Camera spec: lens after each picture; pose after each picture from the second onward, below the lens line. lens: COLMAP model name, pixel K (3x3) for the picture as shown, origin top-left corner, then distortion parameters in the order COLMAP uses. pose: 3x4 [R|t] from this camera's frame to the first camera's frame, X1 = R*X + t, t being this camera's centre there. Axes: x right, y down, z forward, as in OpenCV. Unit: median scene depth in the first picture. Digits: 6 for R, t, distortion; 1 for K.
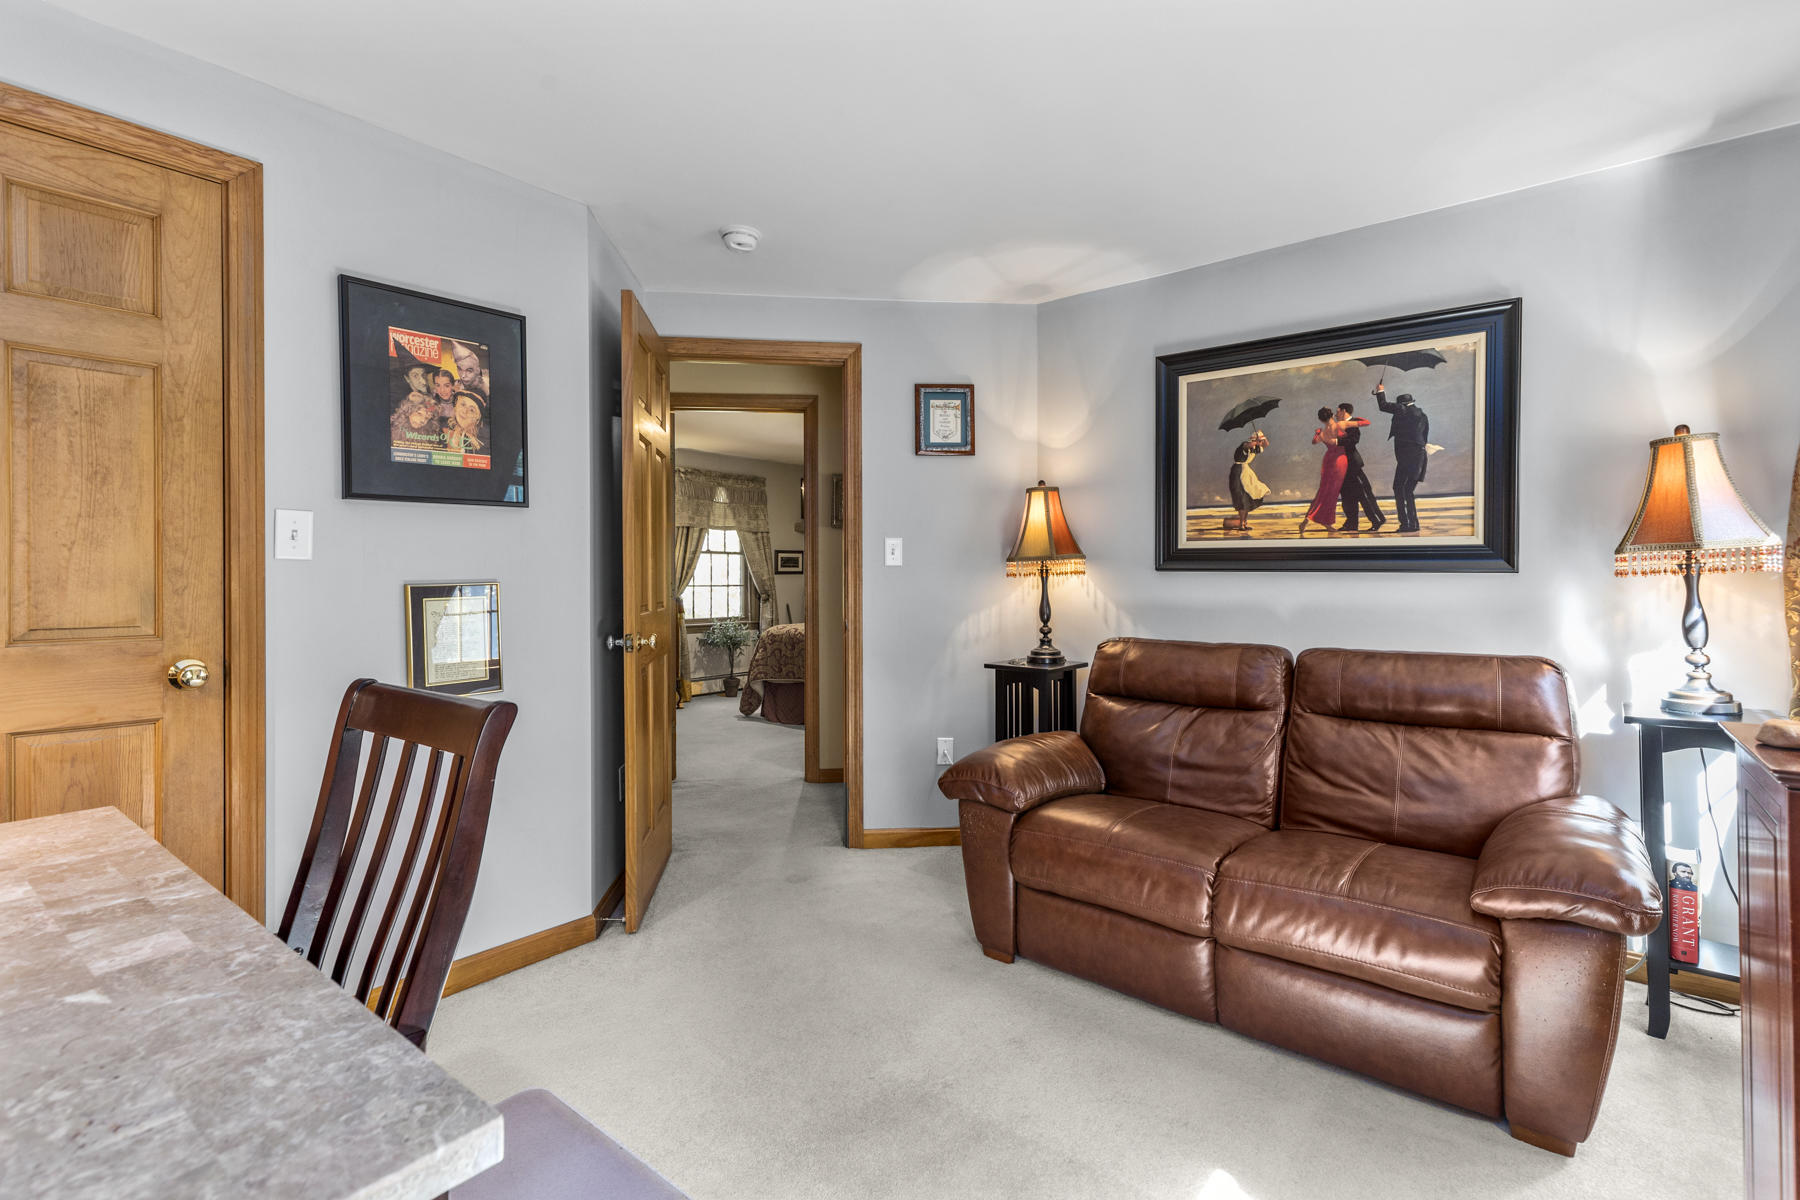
lens RADIAL K [[828.3, 0, 900.0], [0, 828.3, 585.3], [0, 0, 1]] dist [0.012669, -0.000944]
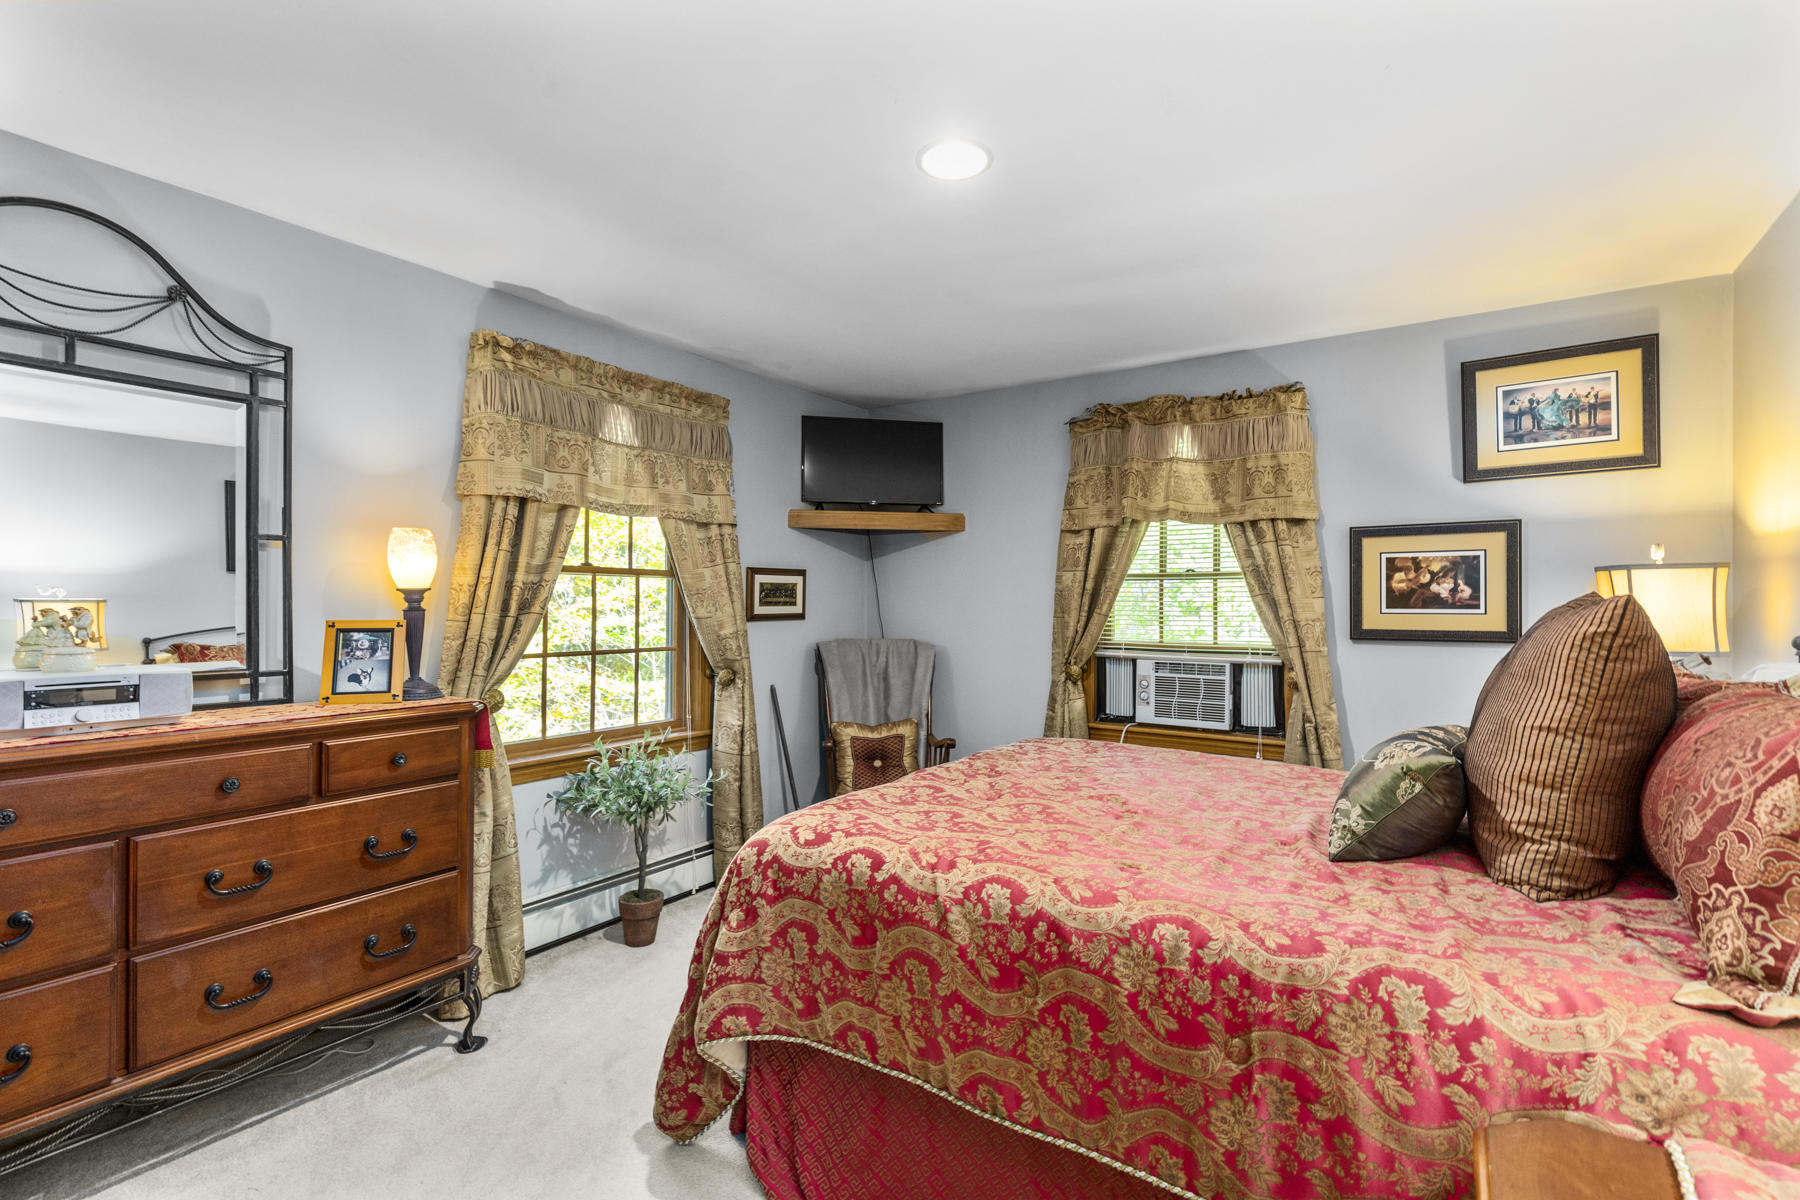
lens RADIAL K [[828.3, 0, 899.9], [0, 828.3, 605.0], [0, 0, 1]] dist [0.012669, -0.000944]
pose [[0.996817, 0.007840, 0.079337, -0.111447], [-0.007341, 0.999951, -0.006583, -0.020895], [-0.079385, 0.005979, 0.996826, 0.587723]]
